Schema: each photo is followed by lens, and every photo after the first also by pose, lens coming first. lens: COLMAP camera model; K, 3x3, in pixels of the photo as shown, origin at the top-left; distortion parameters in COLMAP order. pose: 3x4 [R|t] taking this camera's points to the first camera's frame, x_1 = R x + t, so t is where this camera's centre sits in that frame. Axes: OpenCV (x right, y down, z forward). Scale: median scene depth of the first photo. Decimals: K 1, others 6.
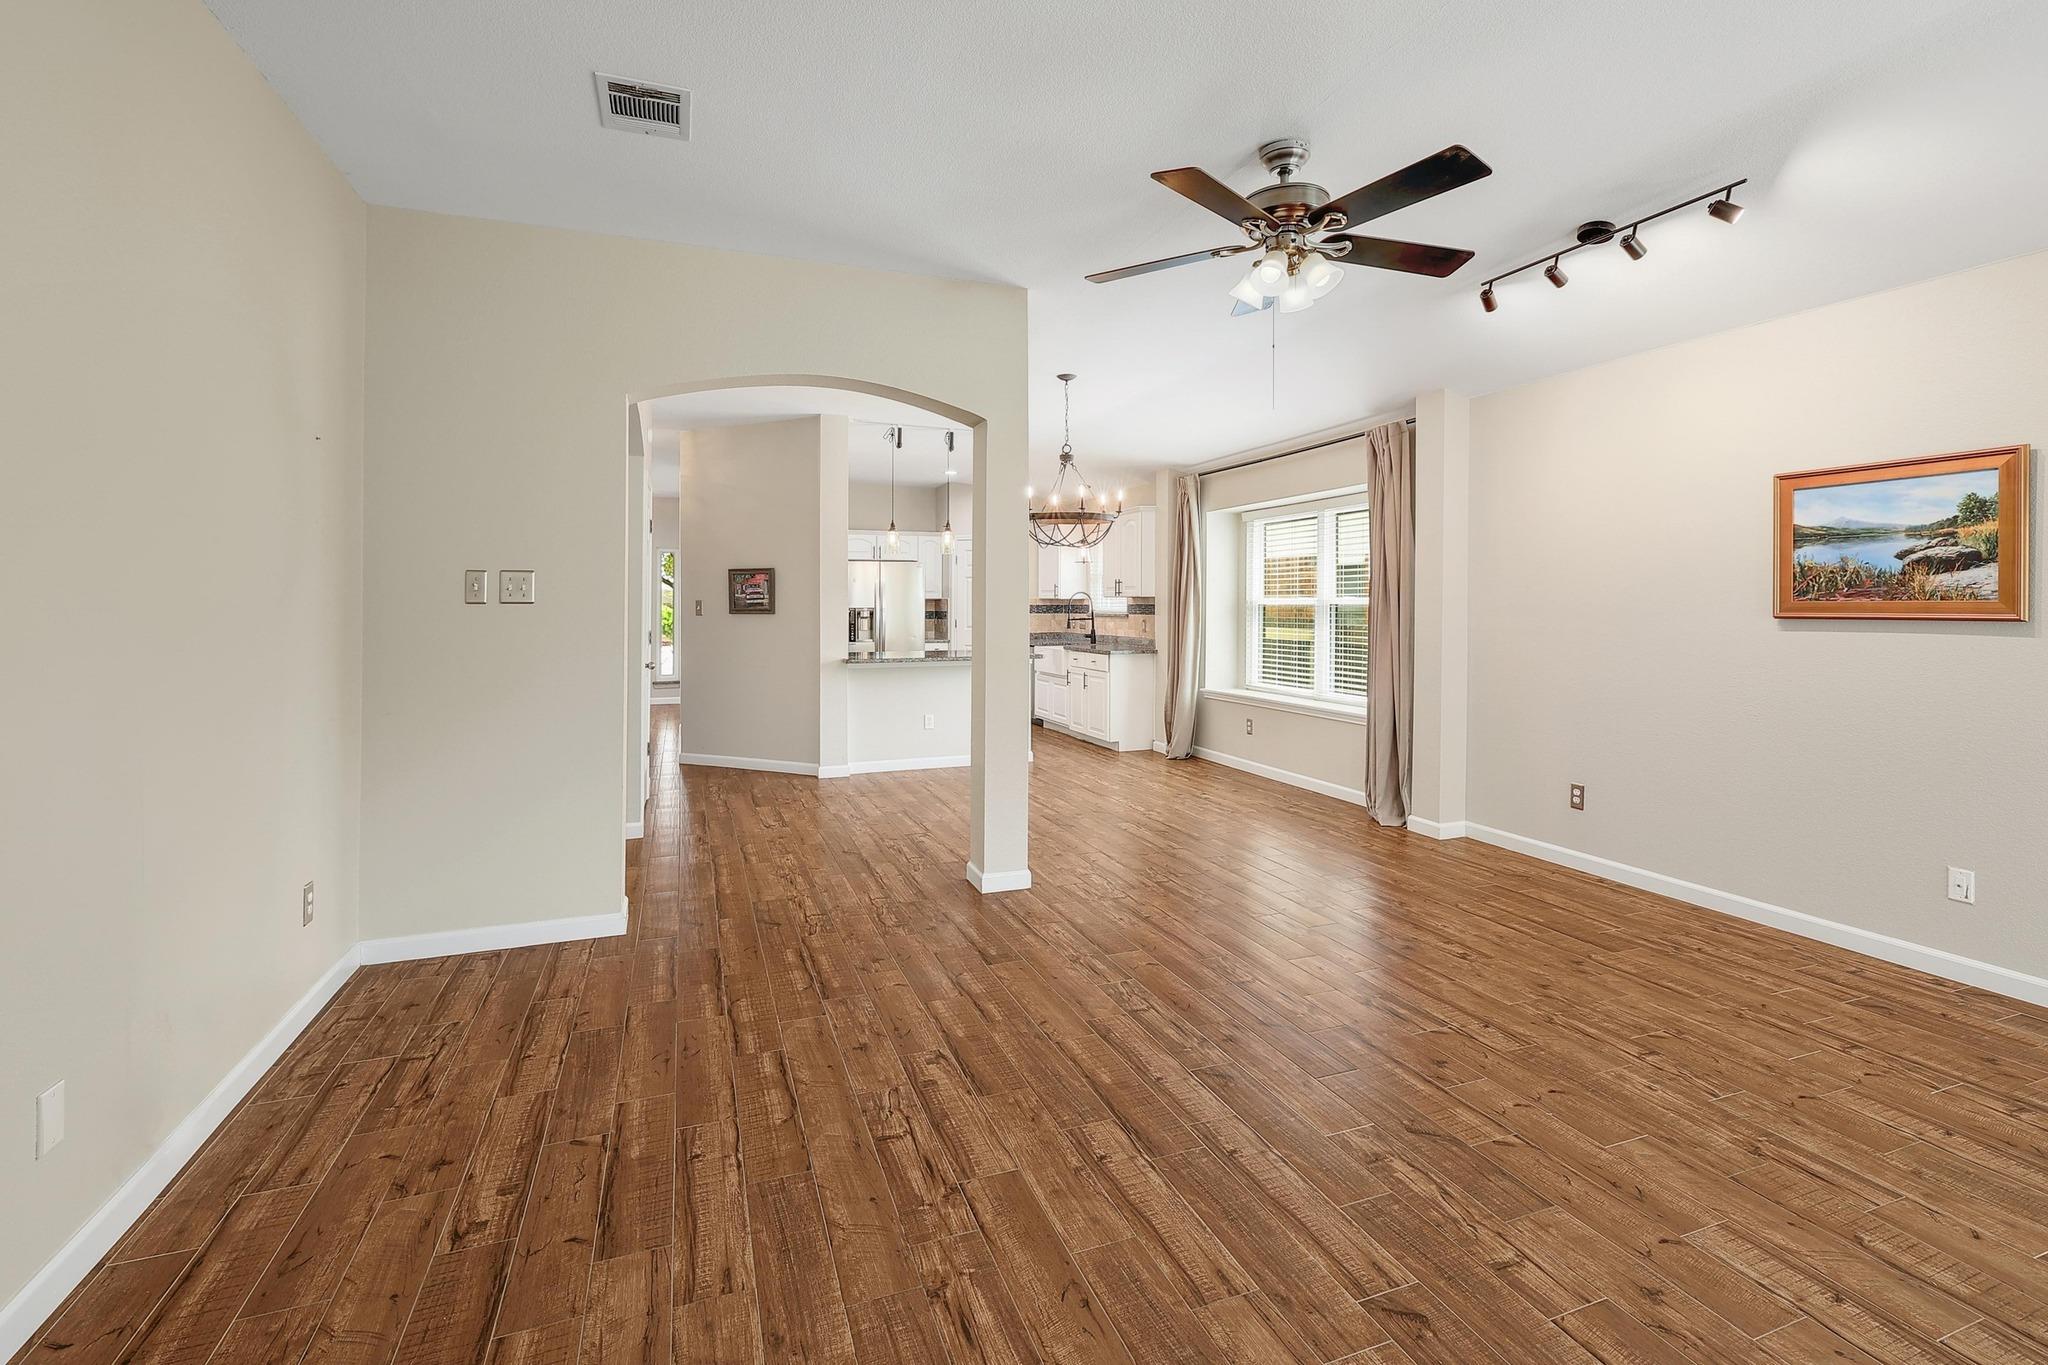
lens RADIAL K [[902.7, 0, 1019.4], [0, 902.7, 607.3], [0, 0, 1]] dist [0.001815, -0.000499]
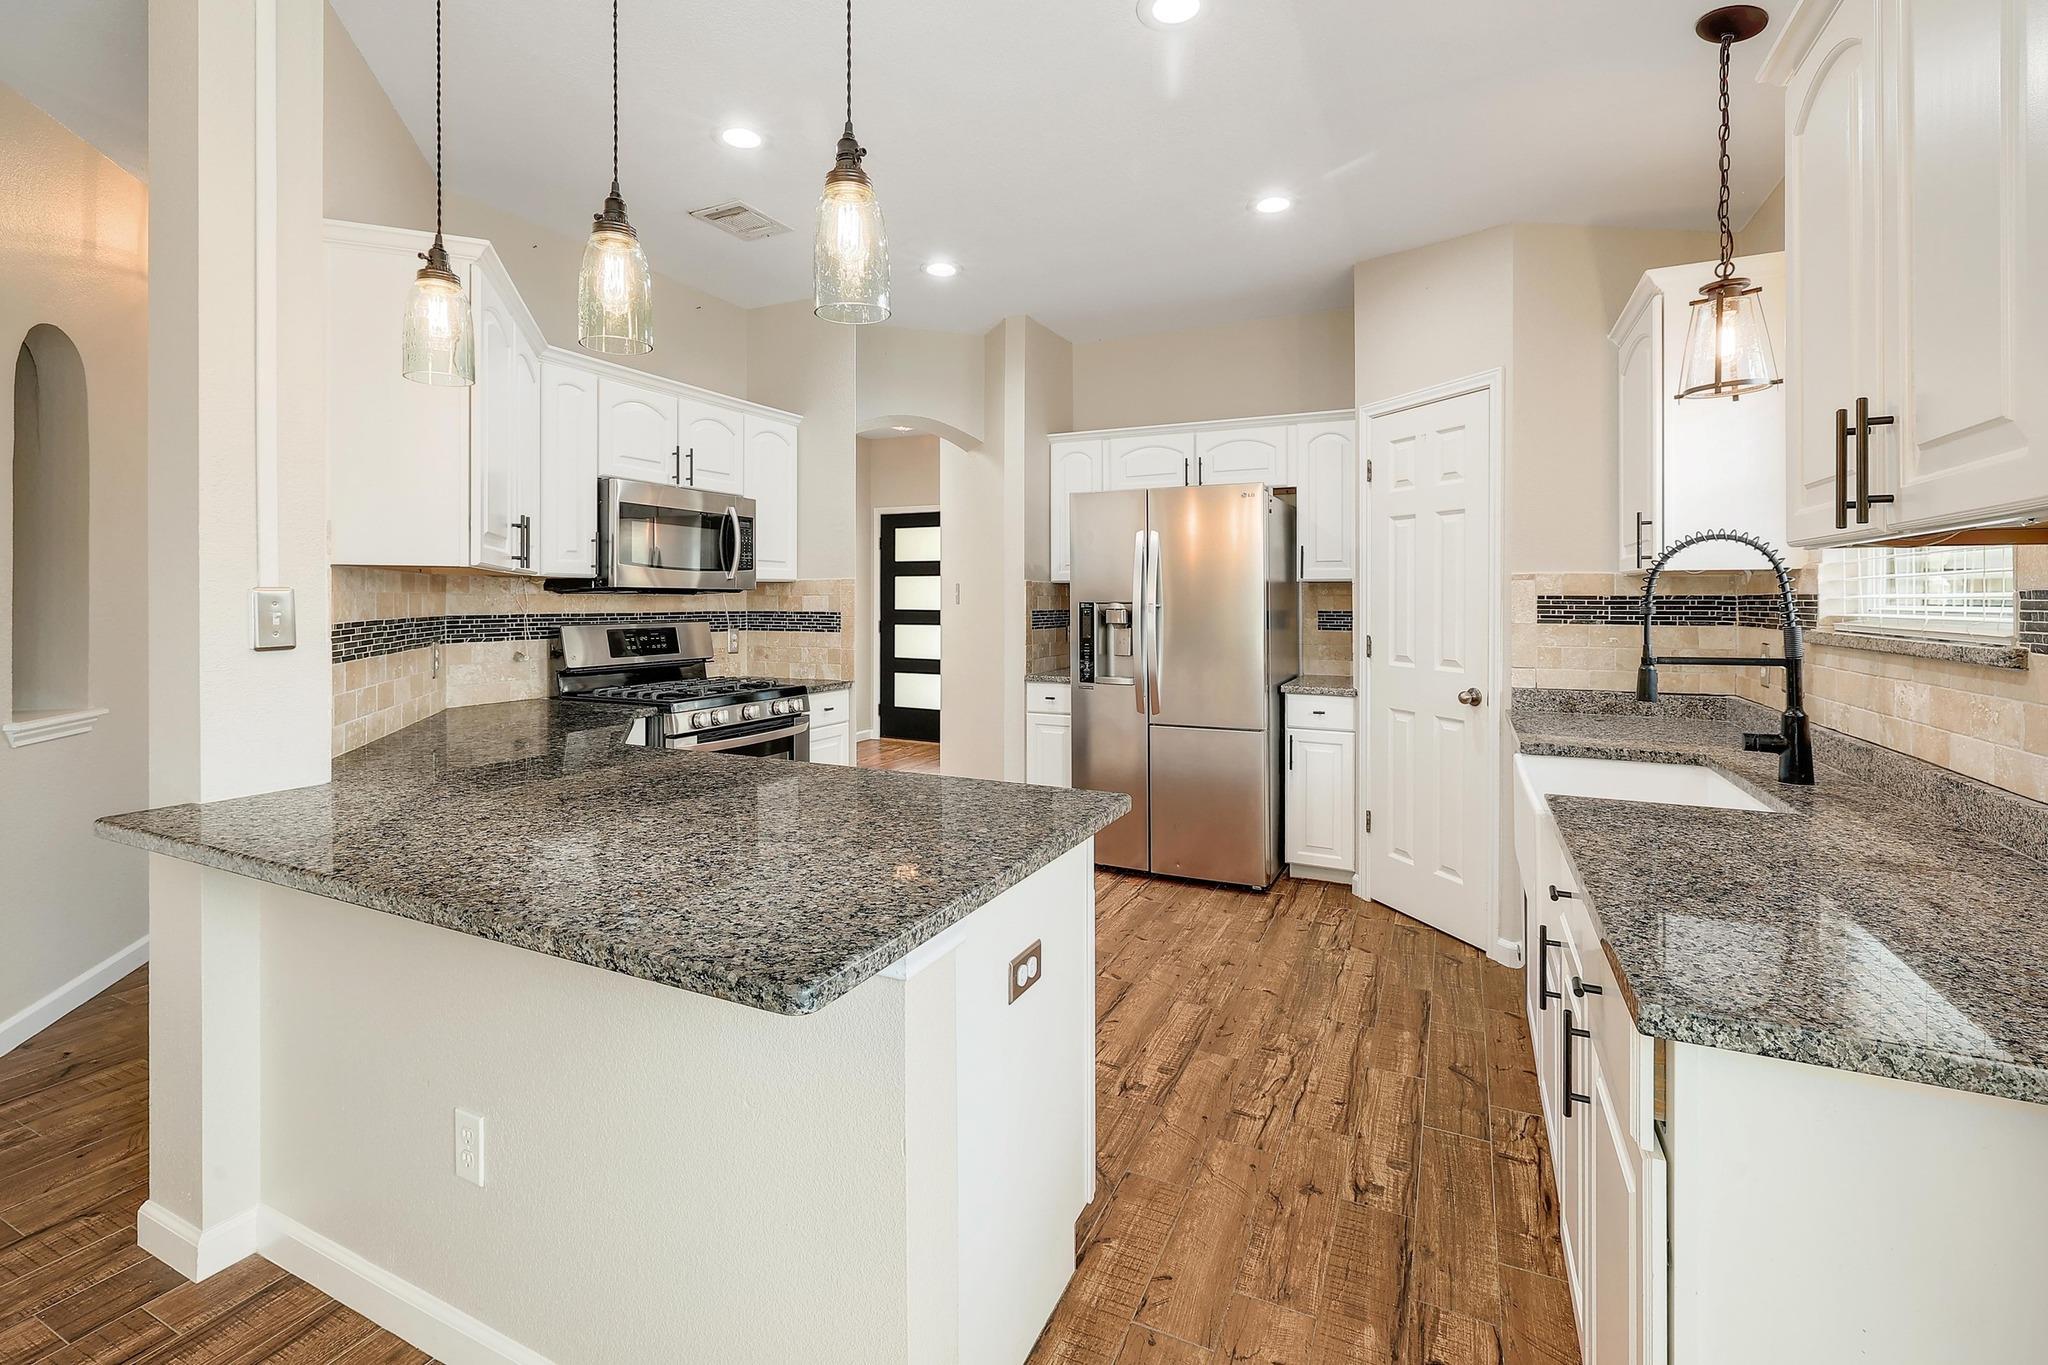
lens RADIAL K [[903.5, 0, 1020.8], [0, 903.5, 598.3], [0, 0, 1]] dist [-0.000826, -0.000081]
pose [[0.692689, 0.003537, -0.721228, 0.330884], [-0.004542, 0.999990, 0.000542, -0.002632], [0.721222, 0.002900, 0.692698, 2.241436]]
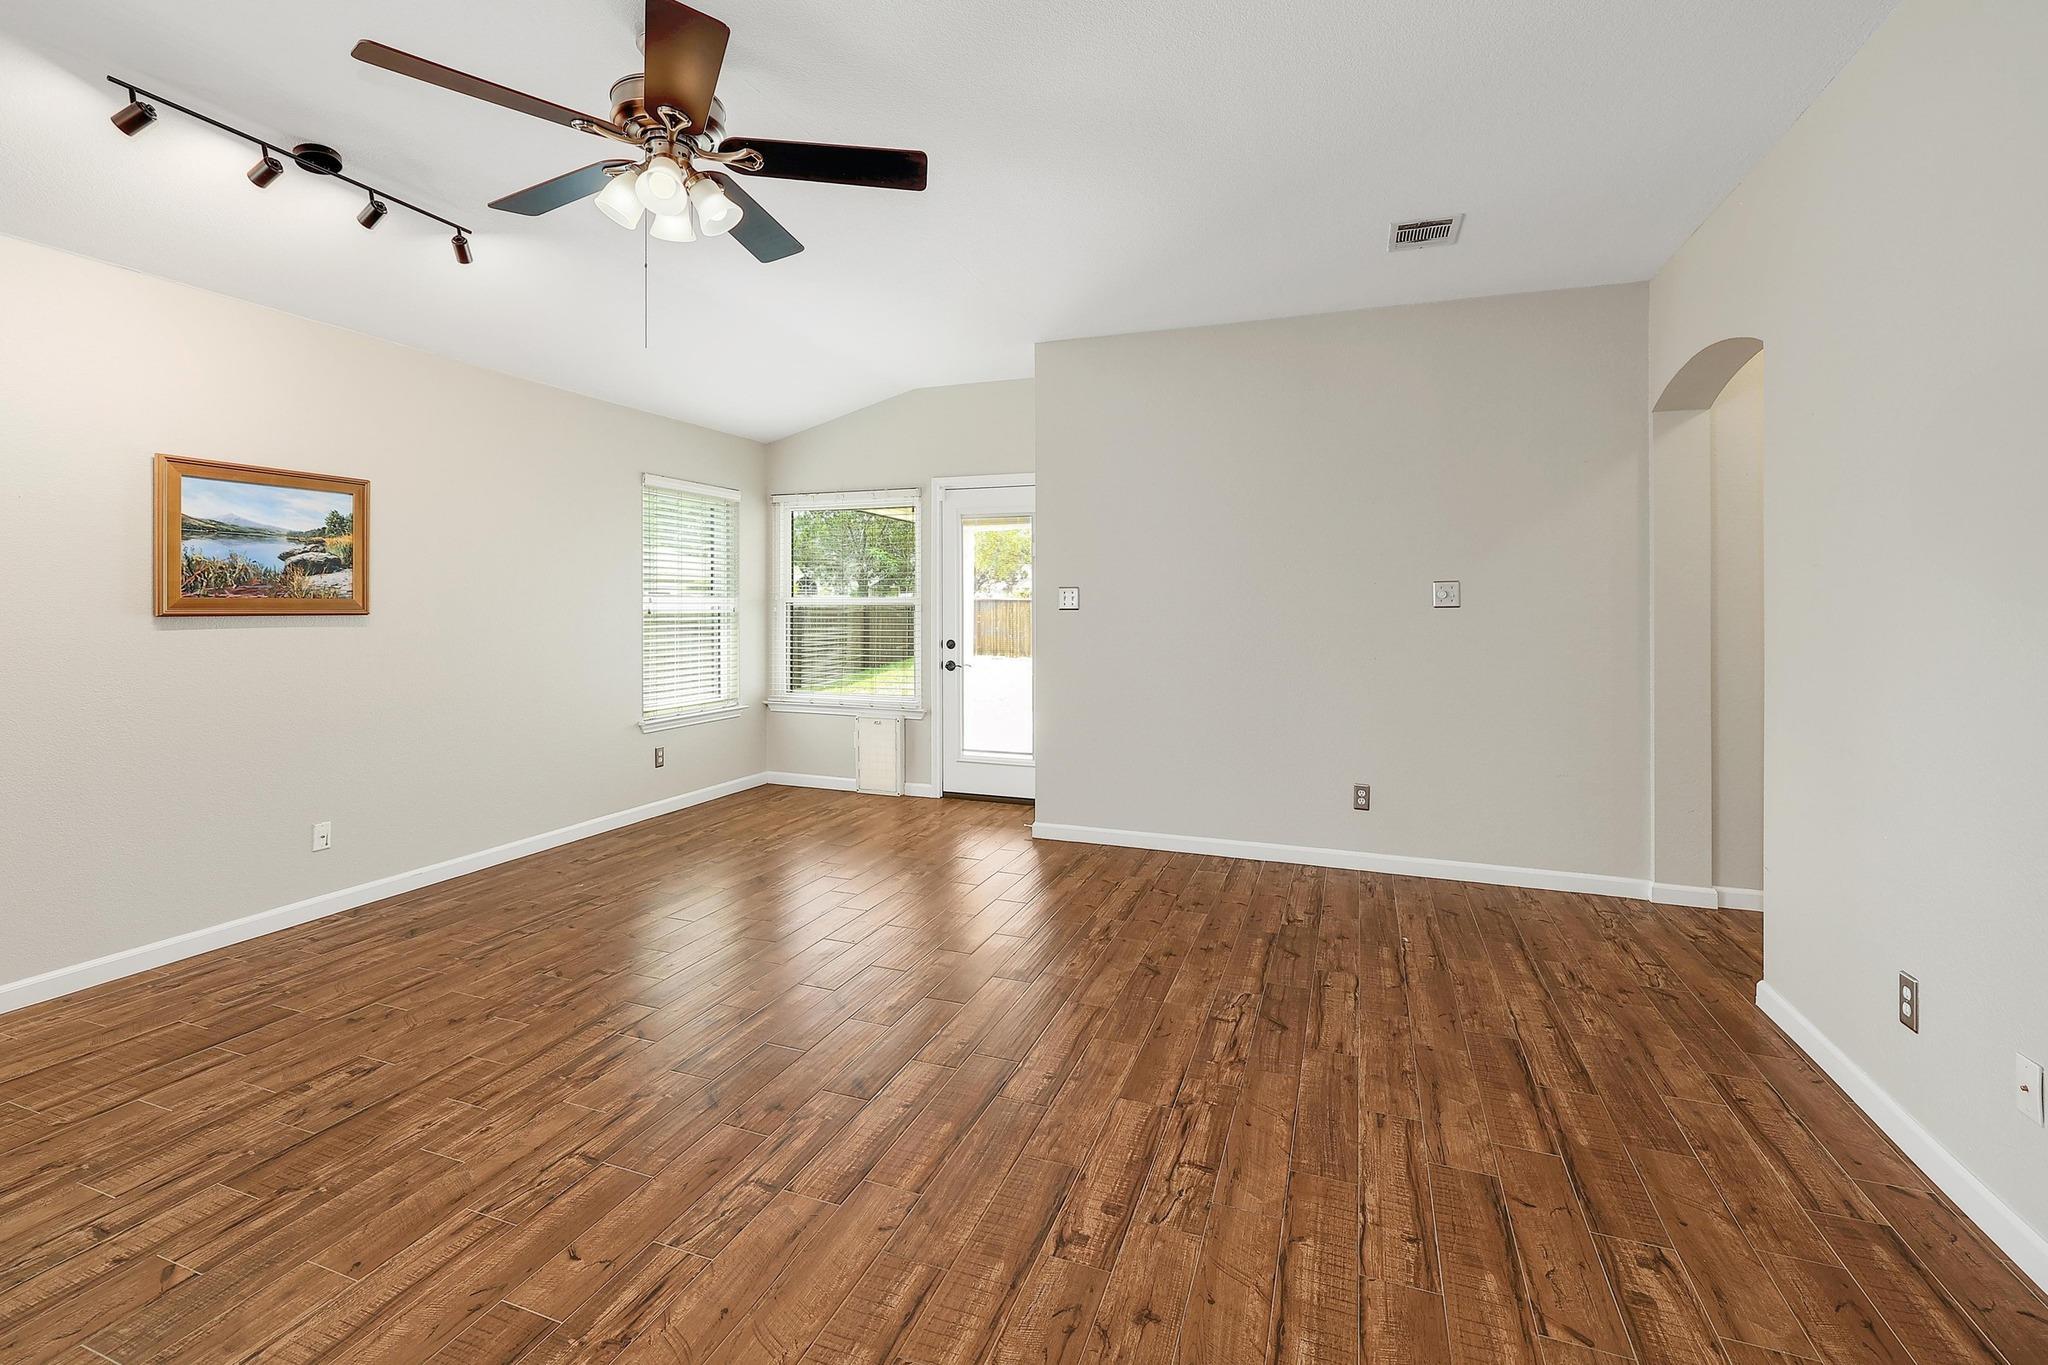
lens RADIAL K [[904.6, 0, 1017.4], [0, 904.6, 598.5], [0, 0, 1]] dist [-0.000767, 0.000729]
pose [[-0.754044, 0.002896, 0.656817, -0.447749], [-0.002181, 0.999974, -0.006913, -0.000954], [-0.656820, -0.006645, -0.754018, 1.325622]]
